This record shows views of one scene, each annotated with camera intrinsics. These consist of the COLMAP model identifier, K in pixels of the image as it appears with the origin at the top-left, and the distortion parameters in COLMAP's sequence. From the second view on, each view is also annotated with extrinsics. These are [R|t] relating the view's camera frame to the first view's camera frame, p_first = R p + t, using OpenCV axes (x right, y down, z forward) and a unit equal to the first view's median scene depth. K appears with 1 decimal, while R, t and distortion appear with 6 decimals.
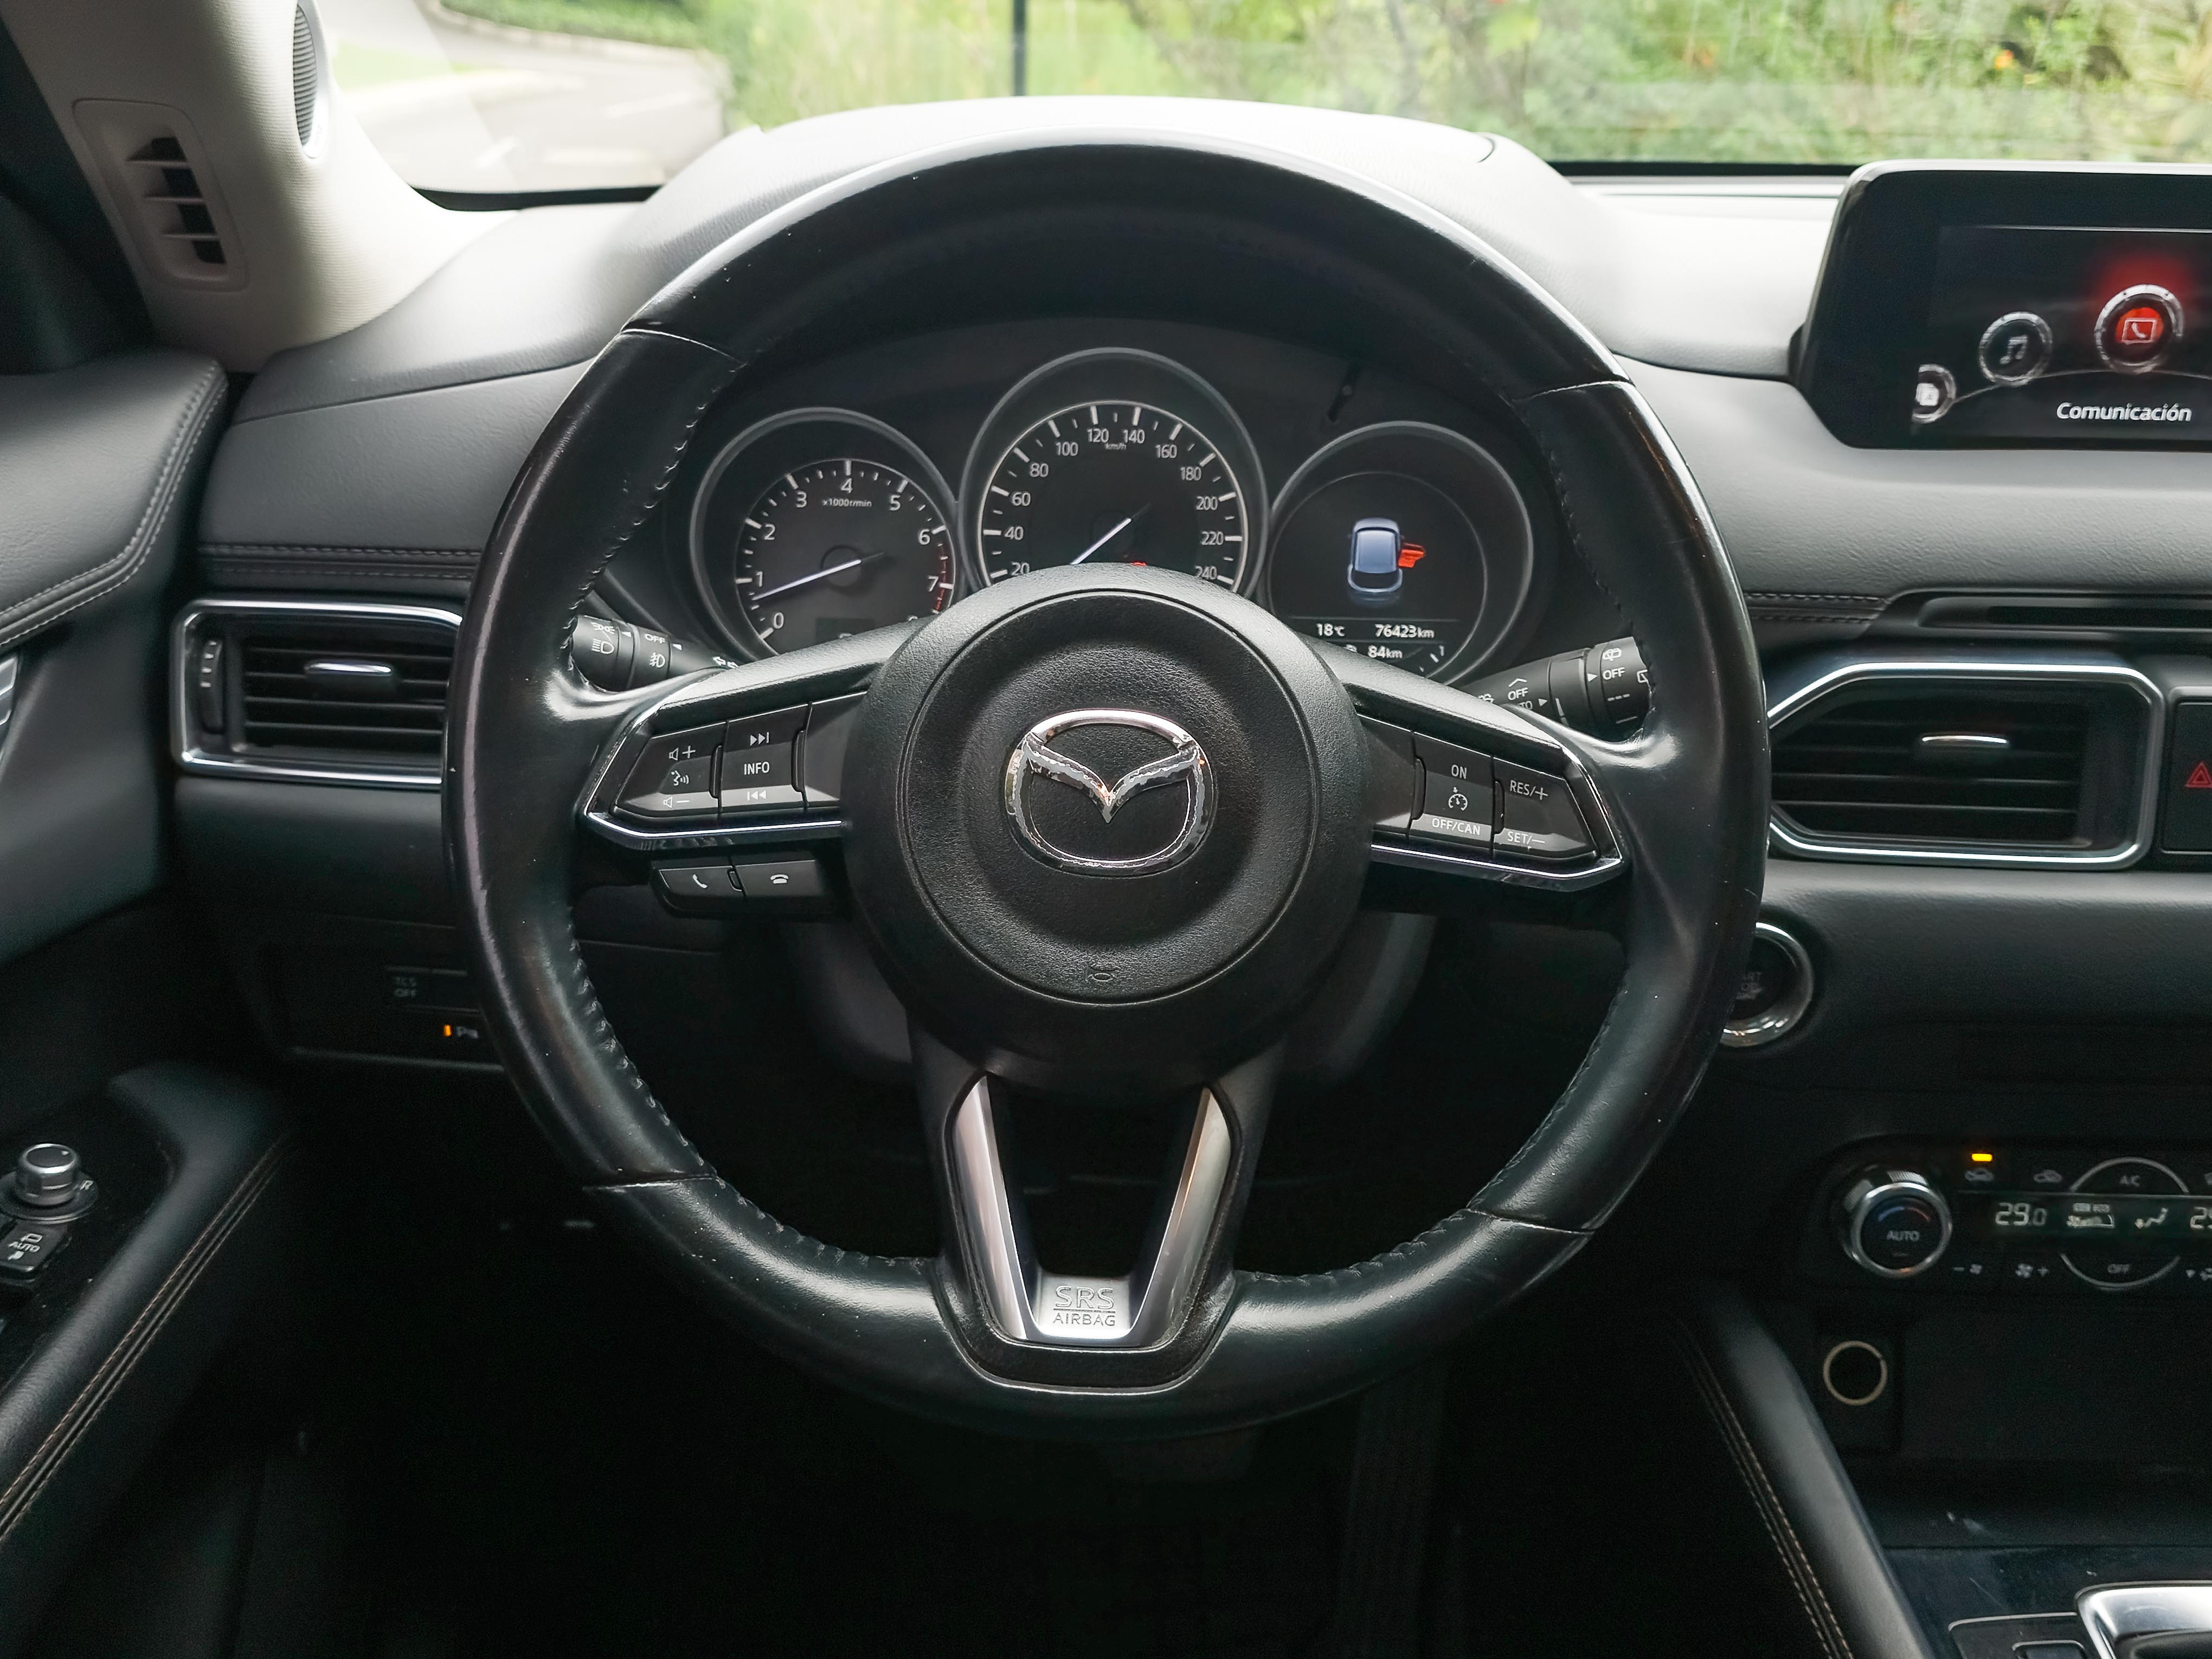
lens RADIAL K [[2191.5, 0, 1104.1], [0, 2191.5, 782.1], [0, 0, 1]] dist [0.131746, -0.179227]
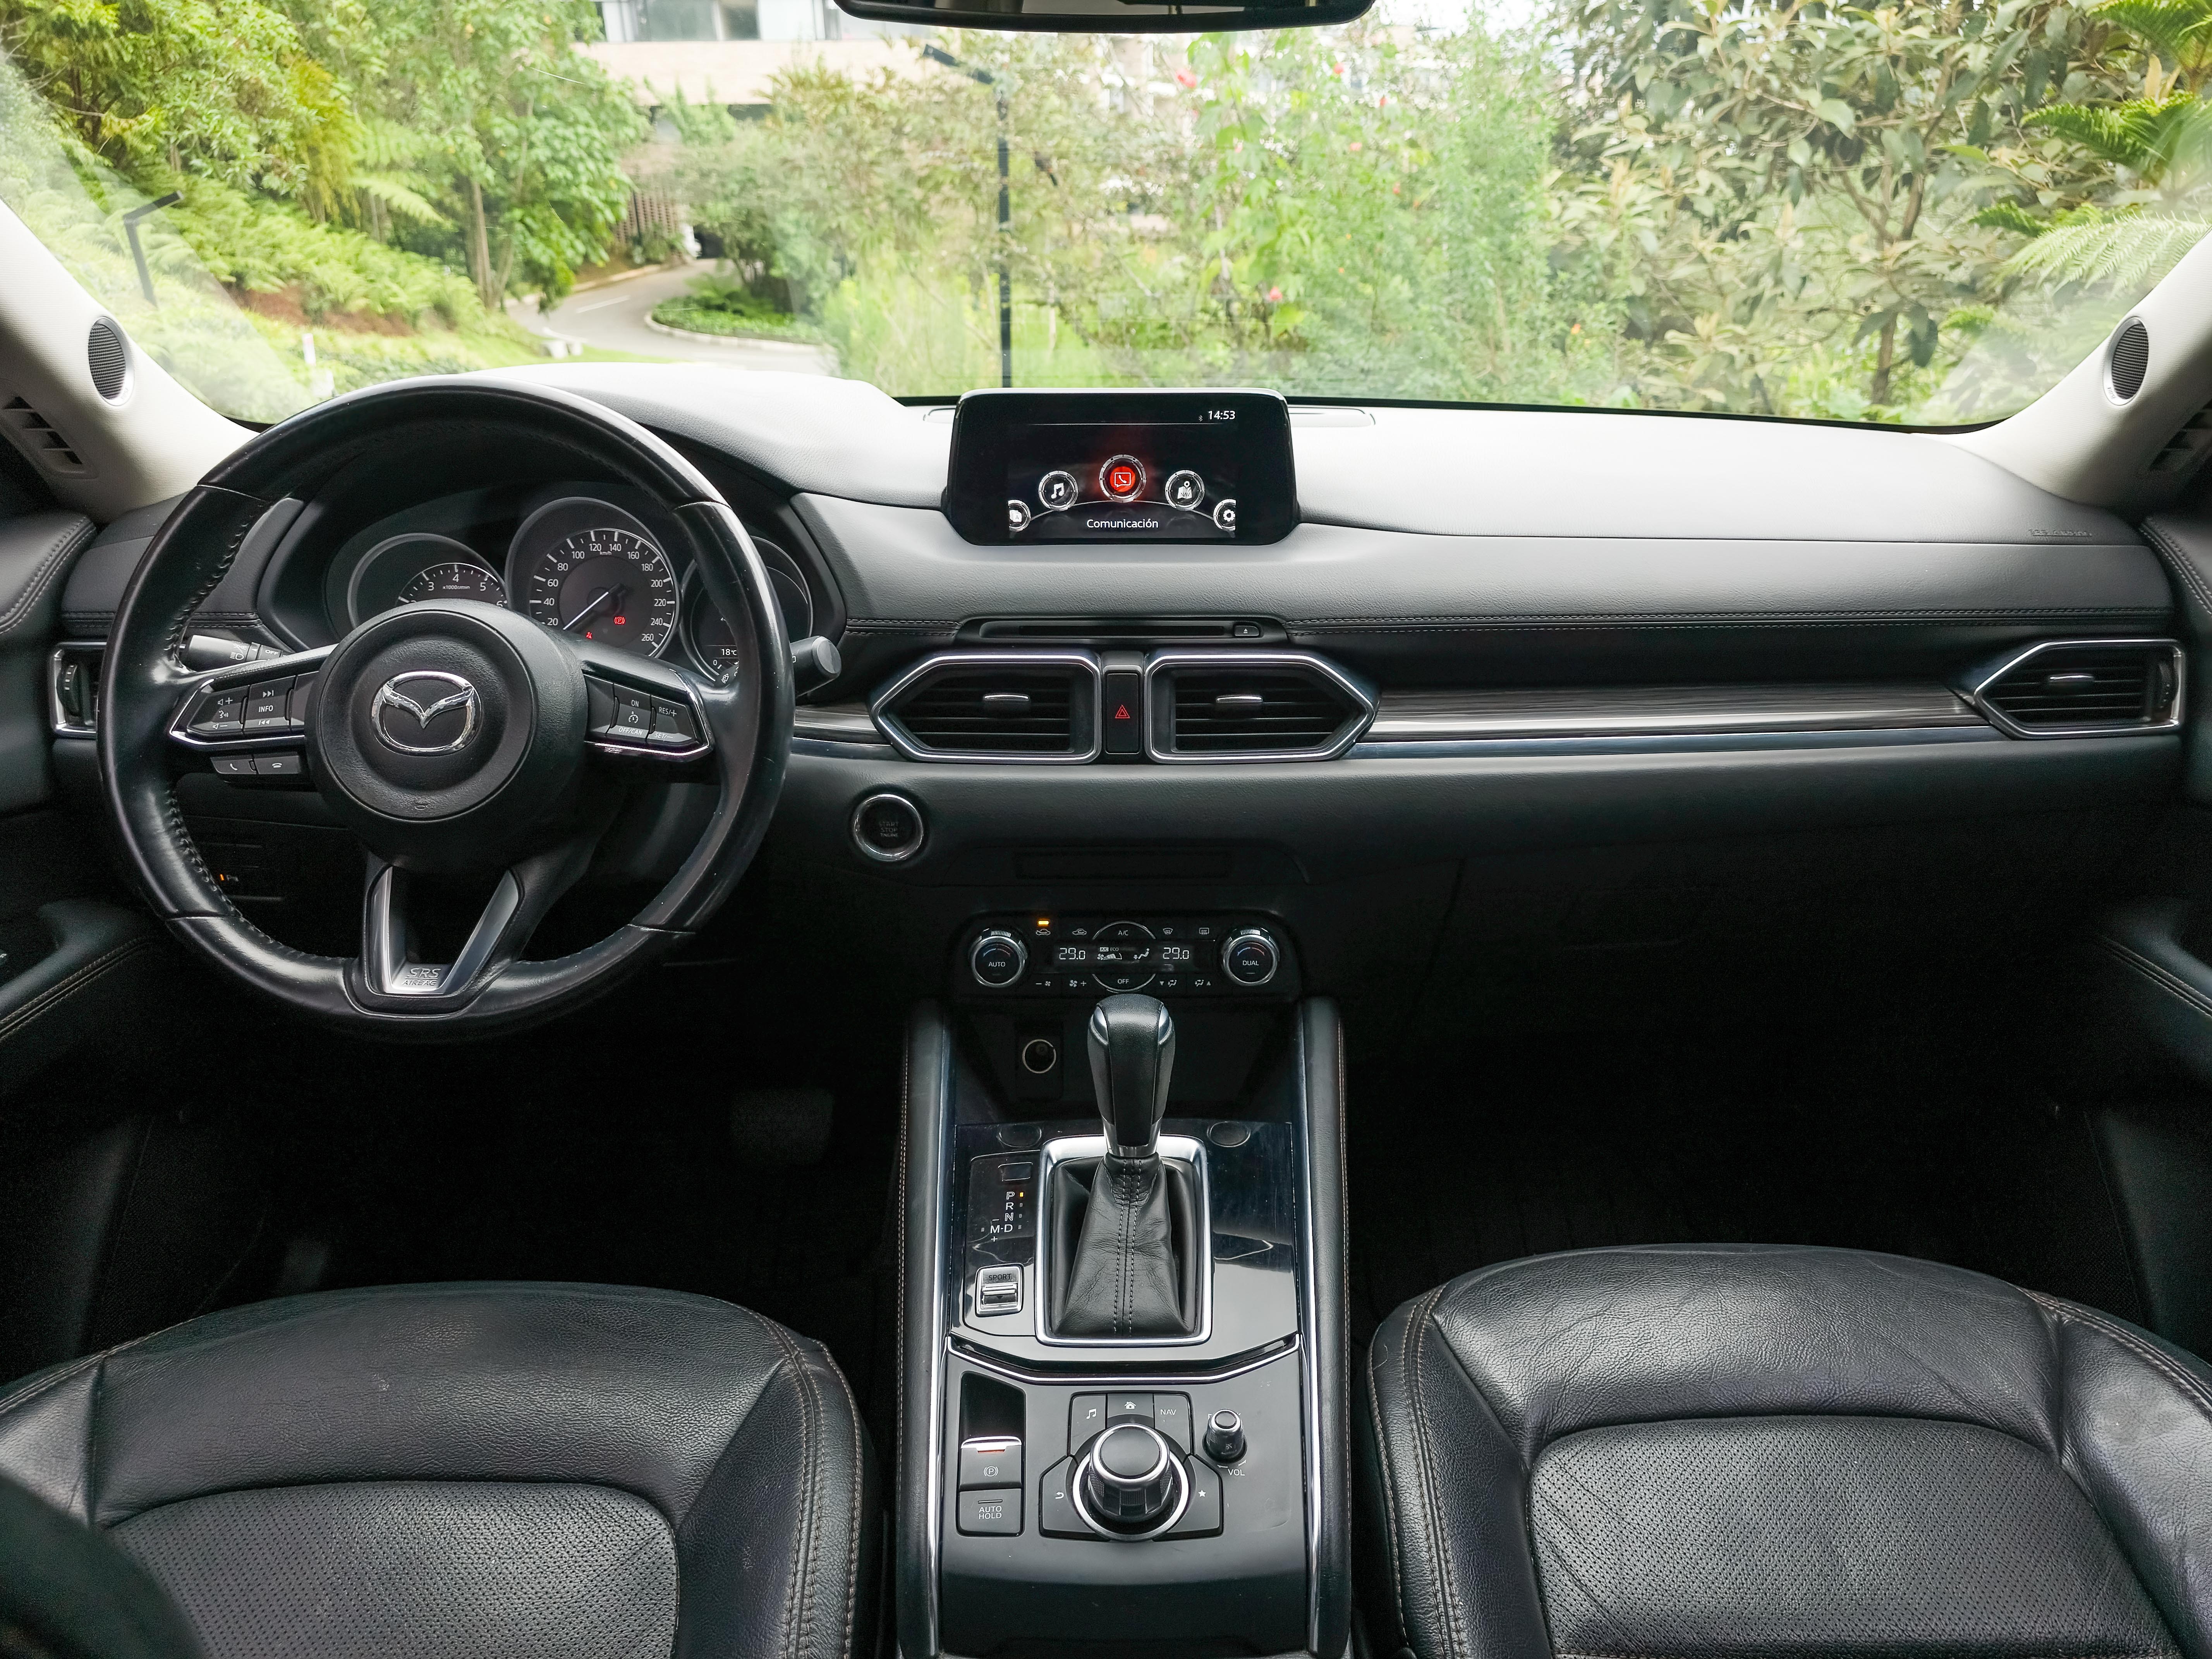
lens RADIAL K [[1493.7, 0, 1106.7], [0, 1493.7, 796.3], [0, 0, 1]] dist [0.030350, -0.007862]
pose [[0.999716, -0.022102, -0.008944, 0.479778], [0.021911, 0.999541, -0.020932, 0.093037], [0.009402, 0.020731, 0.999741, -0.256444]]
